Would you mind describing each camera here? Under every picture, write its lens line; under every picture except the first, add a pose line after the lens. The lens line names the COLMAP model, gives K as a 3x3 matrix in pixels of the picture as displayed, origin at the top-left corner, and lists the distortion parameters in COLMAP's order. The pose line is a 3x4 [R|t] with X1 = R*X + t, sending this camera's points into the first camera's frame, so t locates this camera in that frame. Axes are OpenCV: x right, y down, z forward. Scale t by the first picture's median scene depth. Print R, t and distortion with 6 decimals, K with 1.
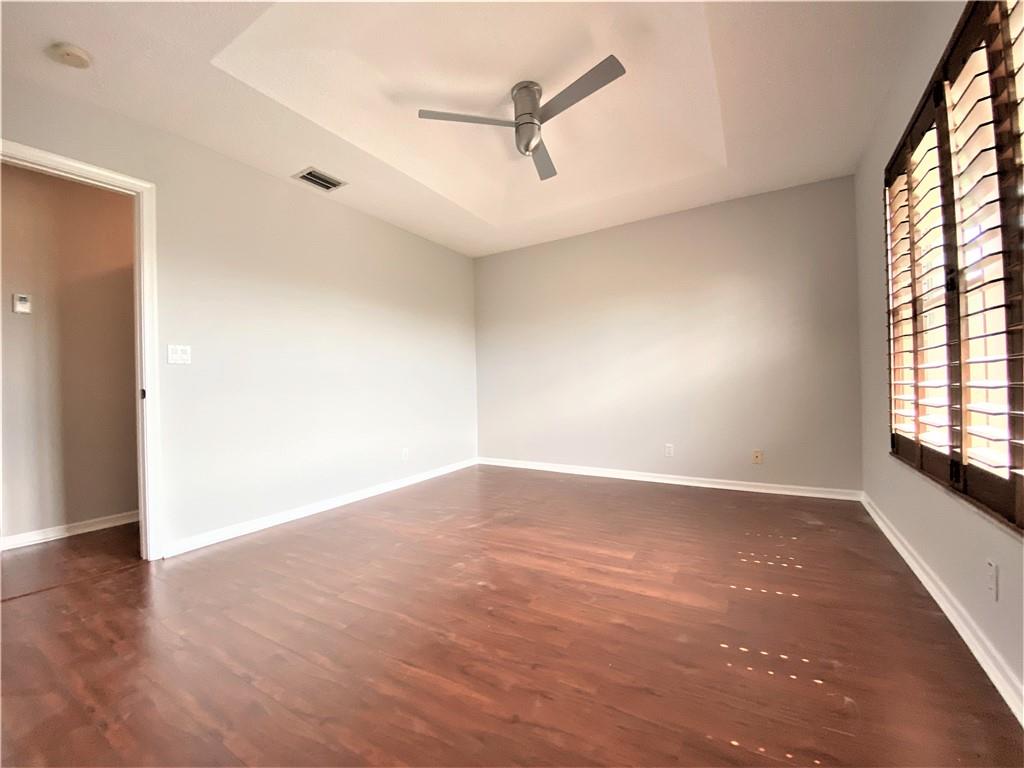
lens RADIAL K [[414.6, 0, 516.6], [0, 414.6, 383.5], [0, 0, 1]] dist [0.027558, -0.027264]
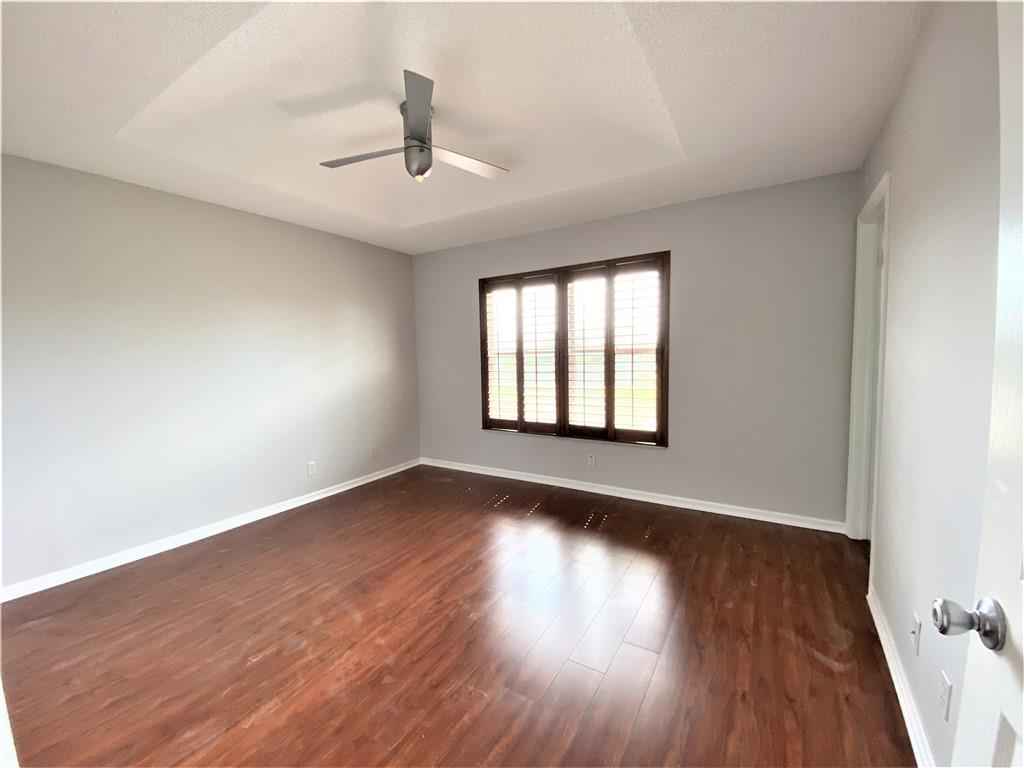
lens RADIAL K [[414.6, 0, 516.6], [0, 414.6, 383.5], [0, 0, 1]] dist [0.027558, -0.027264]
pose [[0.012856, -0.052573, 0.998534, -0.832354], [0.017026, 0.998484, 0.052351, -0.112135], [-0.999772, 0.016328, 0.013732, 0.693404]]
